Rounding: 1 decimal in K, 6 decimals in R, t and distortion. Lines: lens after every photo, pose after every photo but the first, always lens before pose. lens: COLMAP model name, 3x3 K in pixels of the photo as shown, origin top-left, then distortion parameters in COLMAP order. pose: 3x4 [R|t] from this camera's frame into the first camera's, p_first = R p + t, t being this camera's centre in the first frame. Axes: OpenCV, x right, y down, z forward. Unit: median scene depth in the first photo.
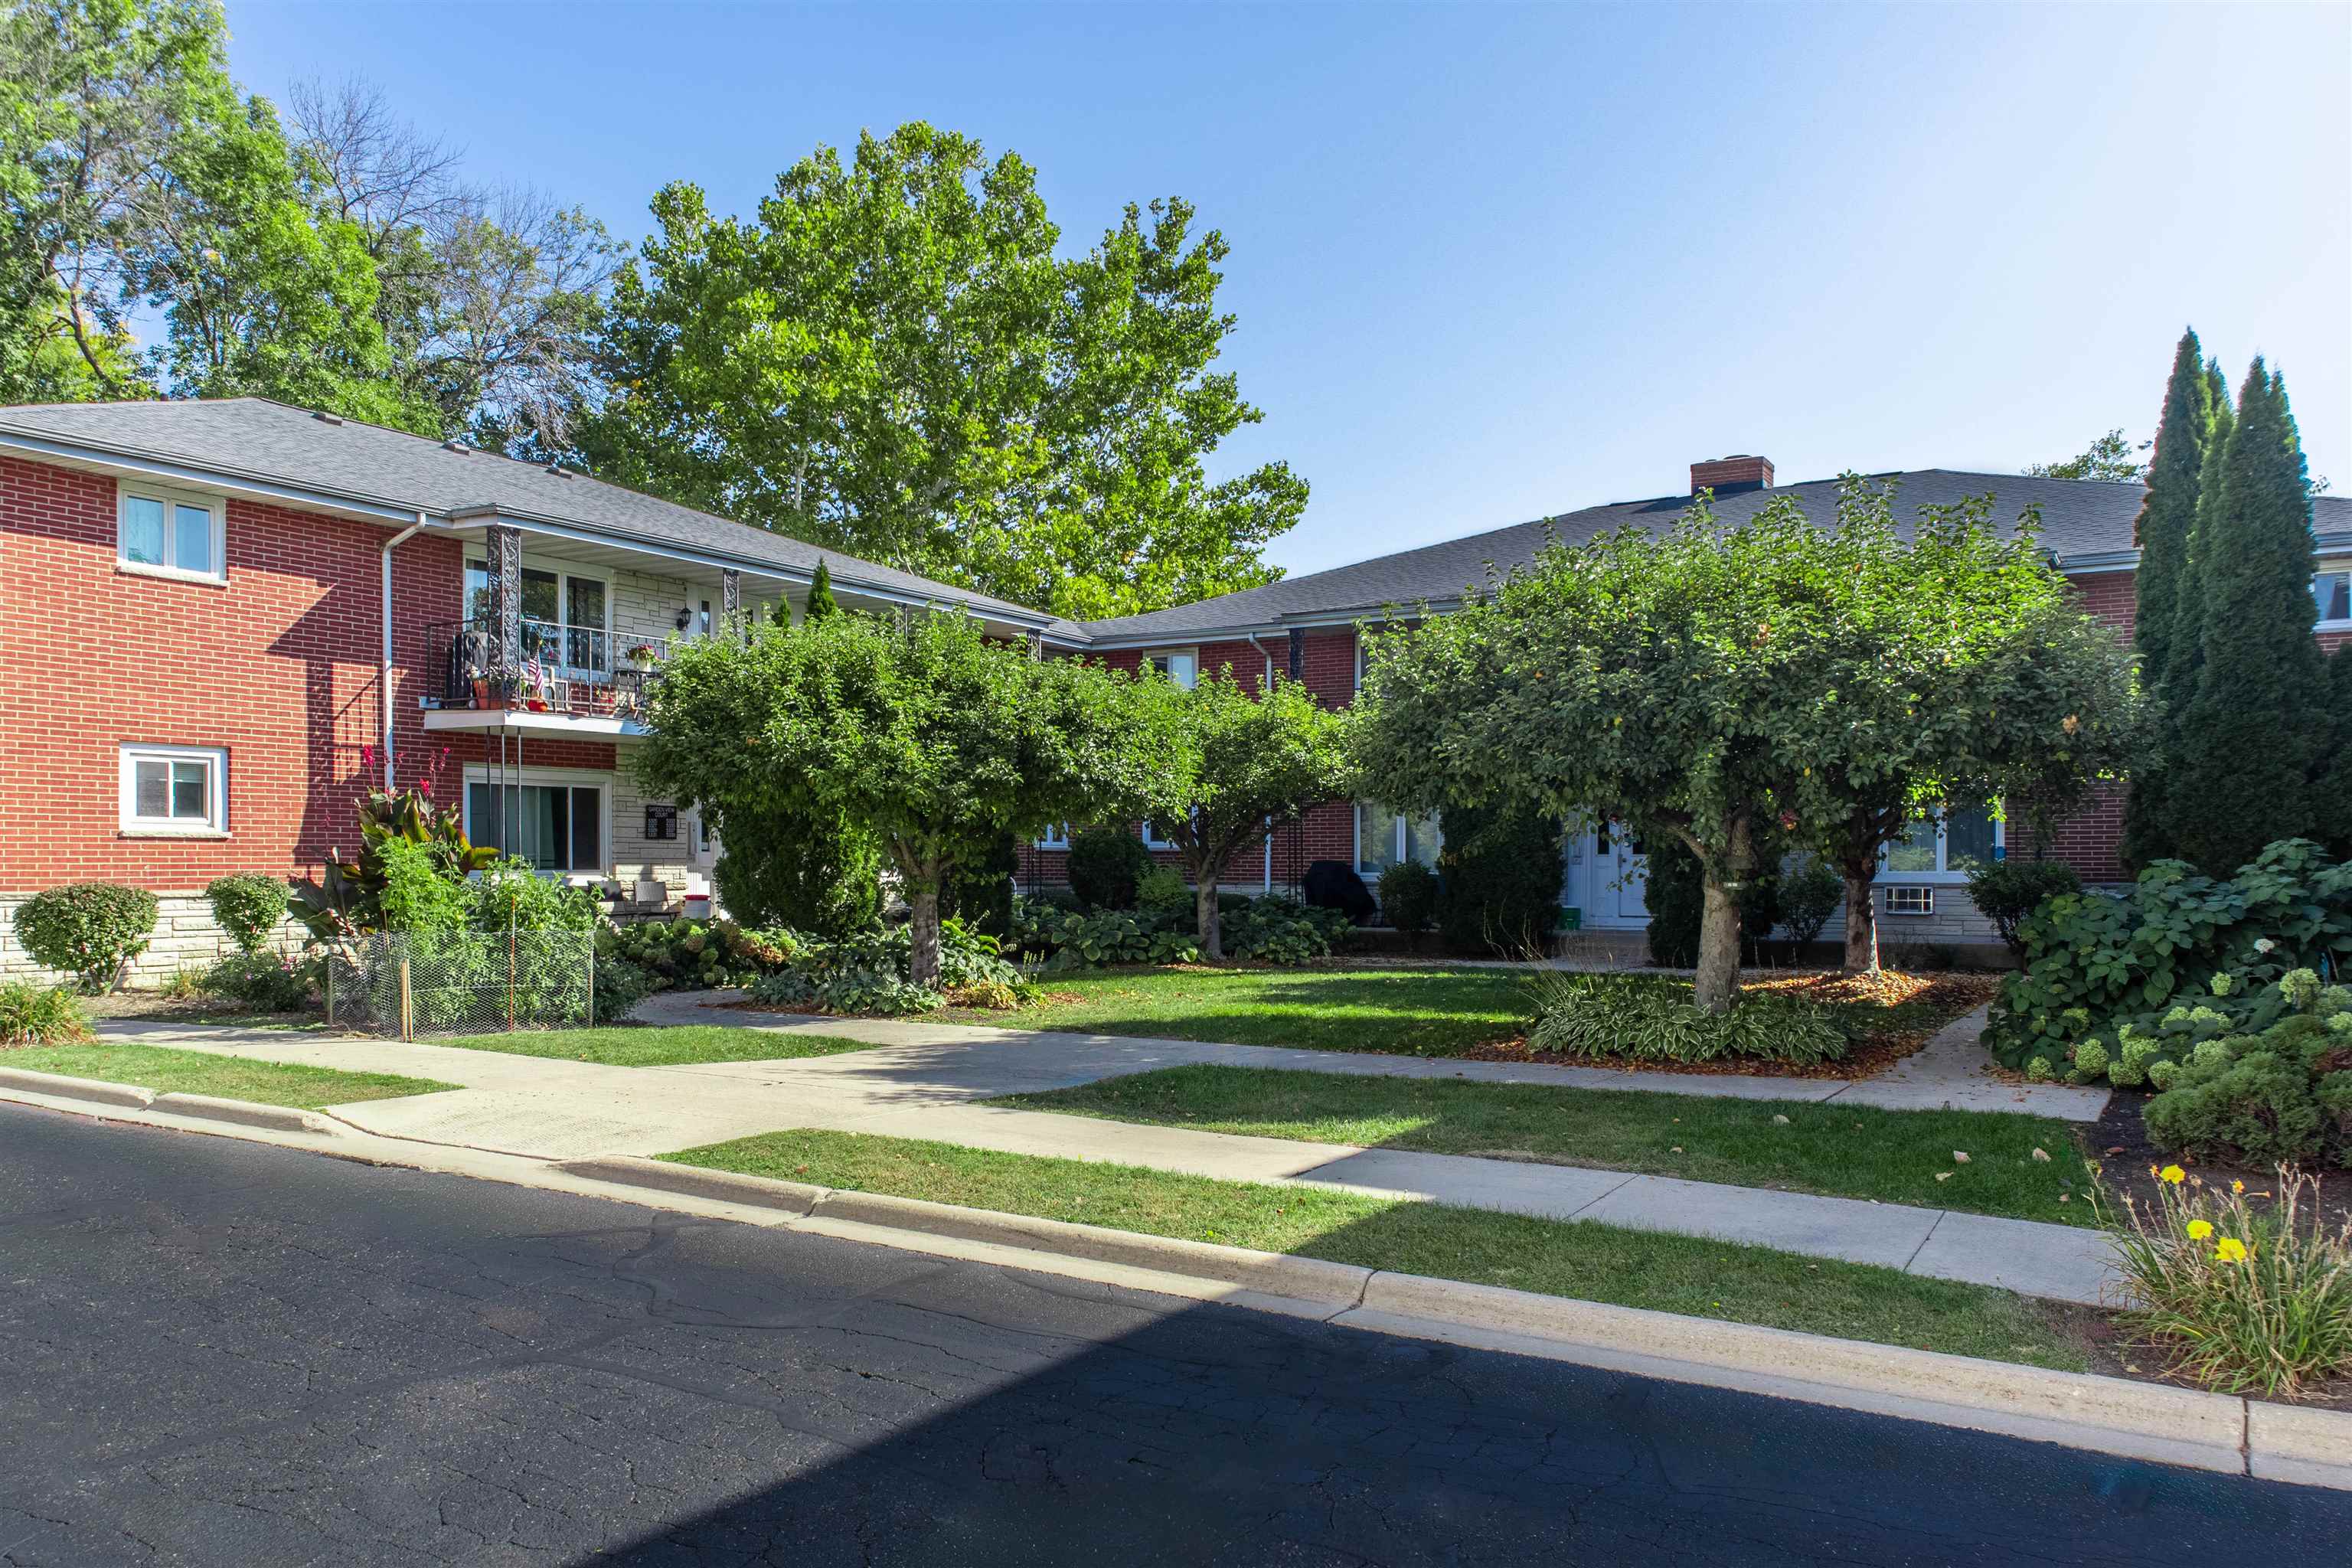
lens RADIAL K [[1592.3, 0, 1174.0], [0, 1592.3, 801.8], [0, 0, 1]] dist [0.000744, 0.001524]
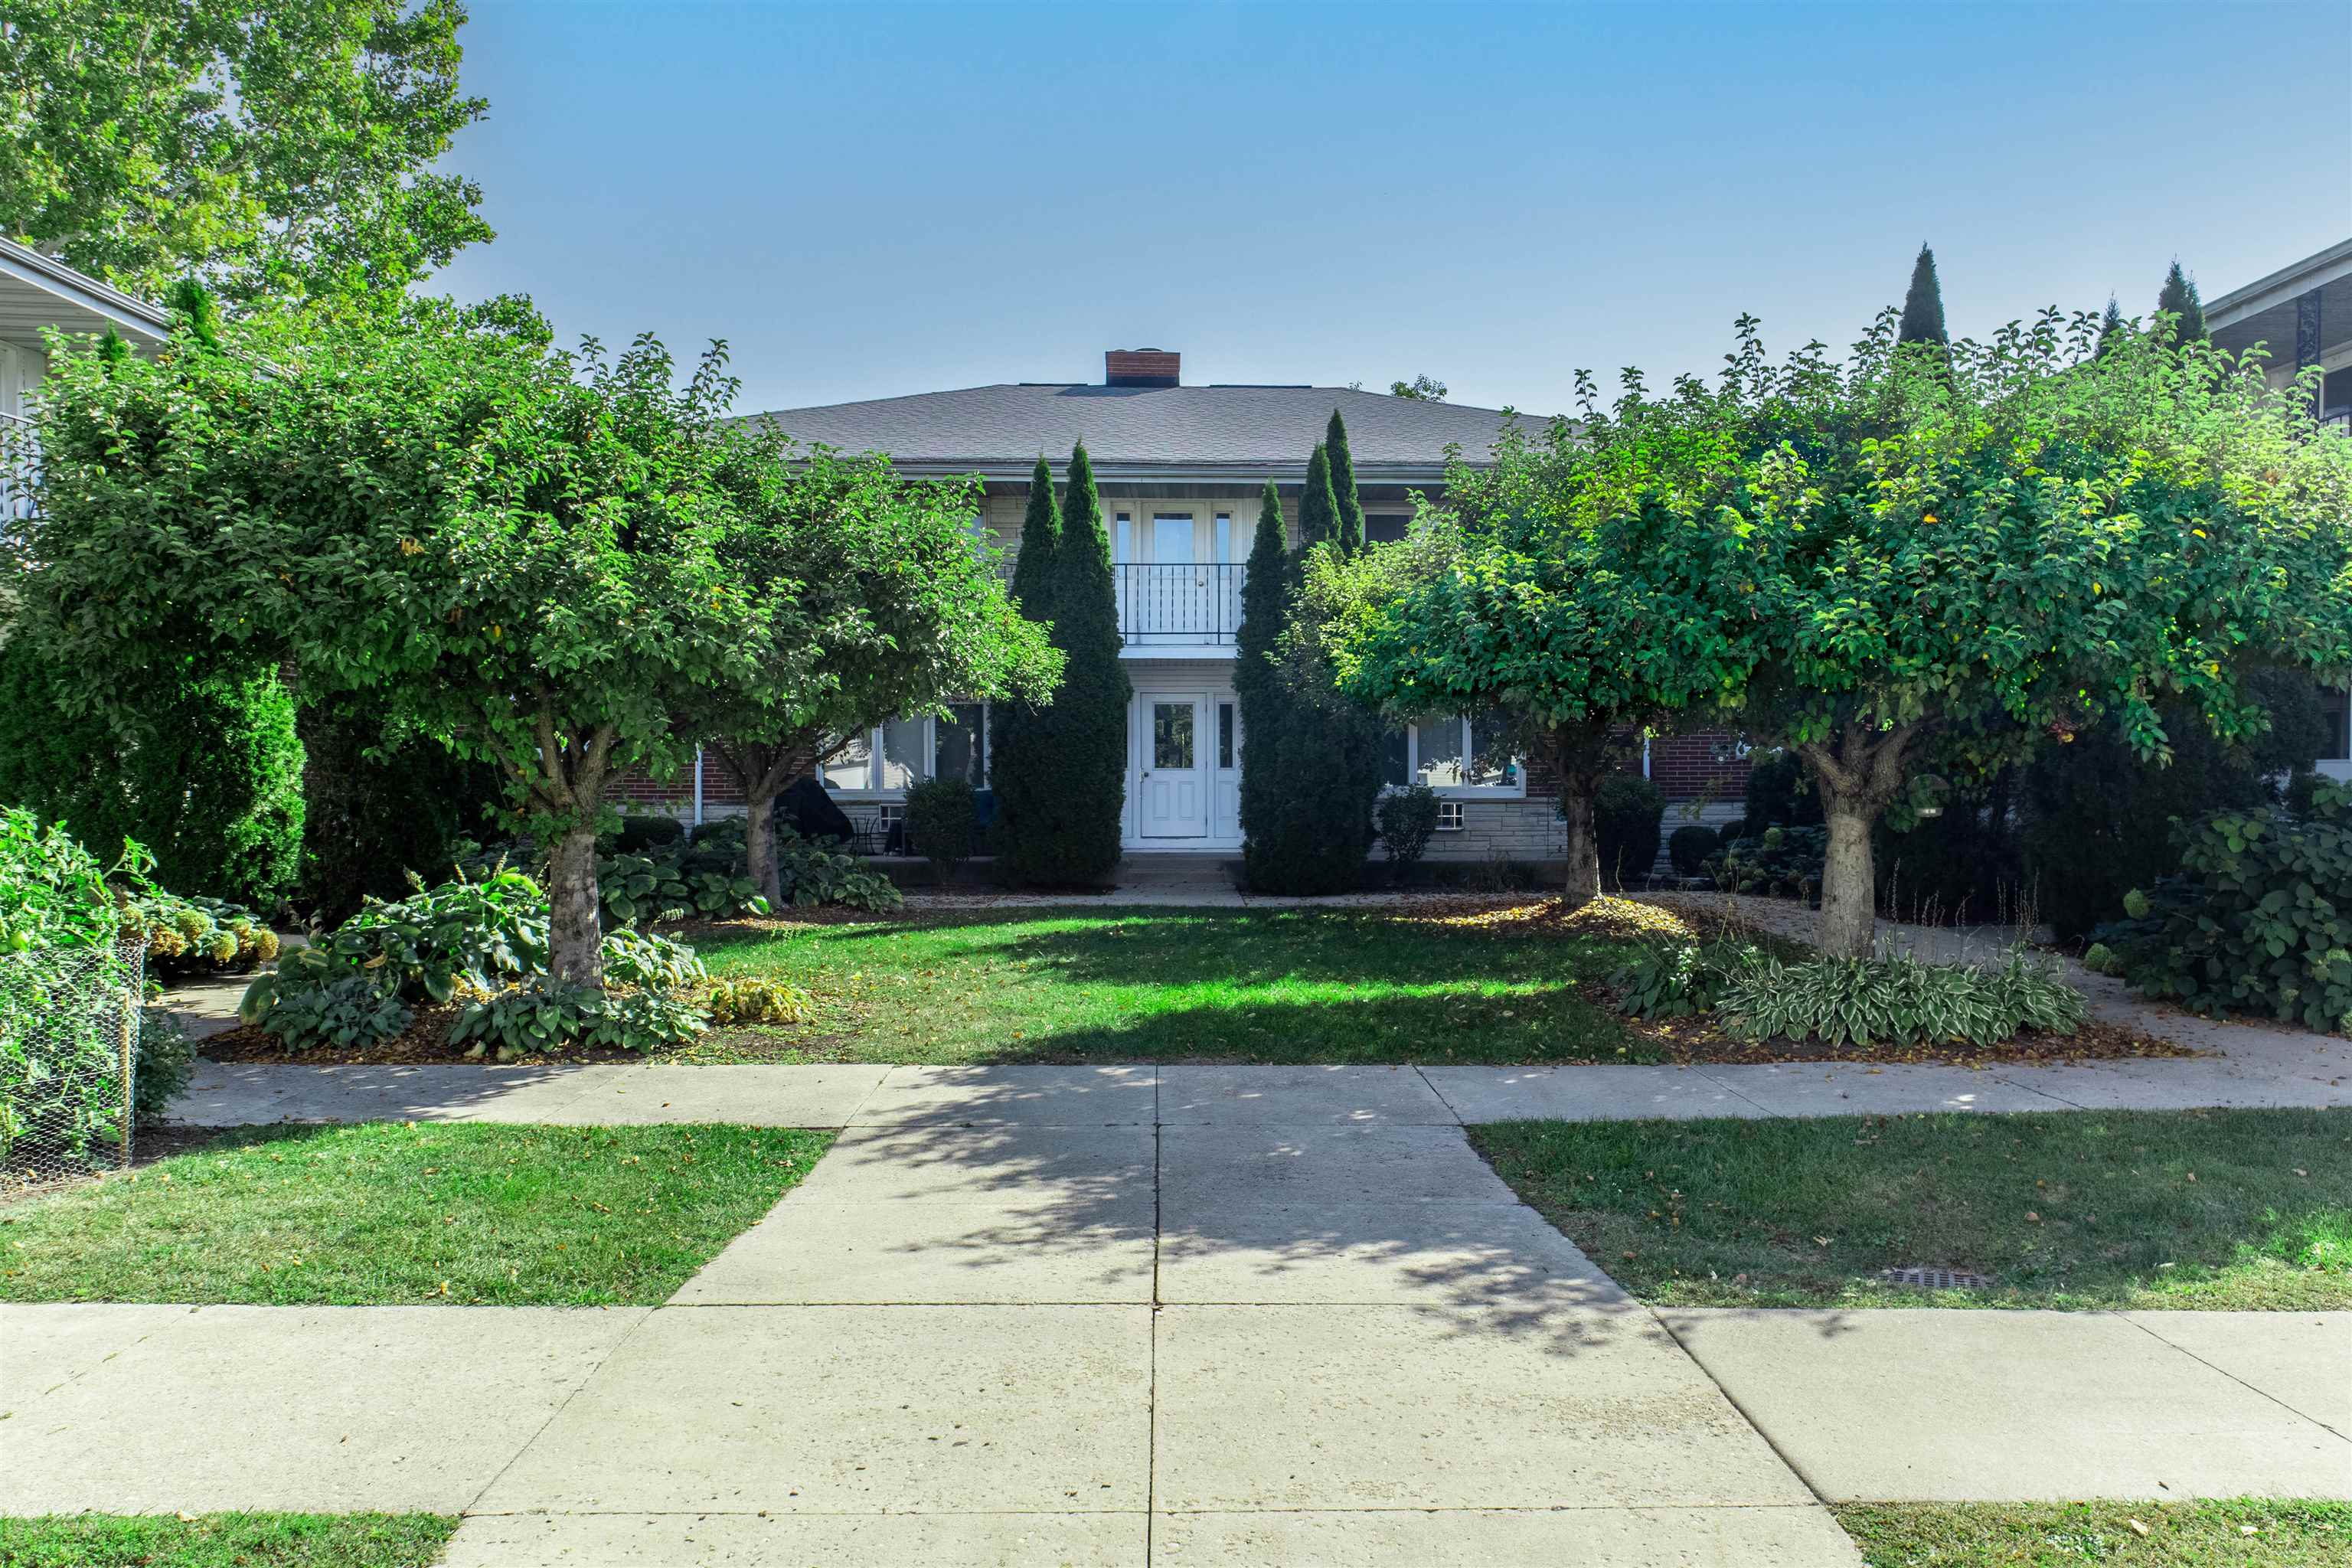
lens RADIAL K [[1592.3, 0, 1177.4], [0, 1592.3, 765.7], [0, 0, 1]] dist [0.000744, 0.001524]
pose [[0.853375, 0.002722, 0.521291, -0.141904], [-0.020286, 0.999402, 0.027990, 0.005548], [-0.520903, -0.034461, 0.852920, 0.193120]]
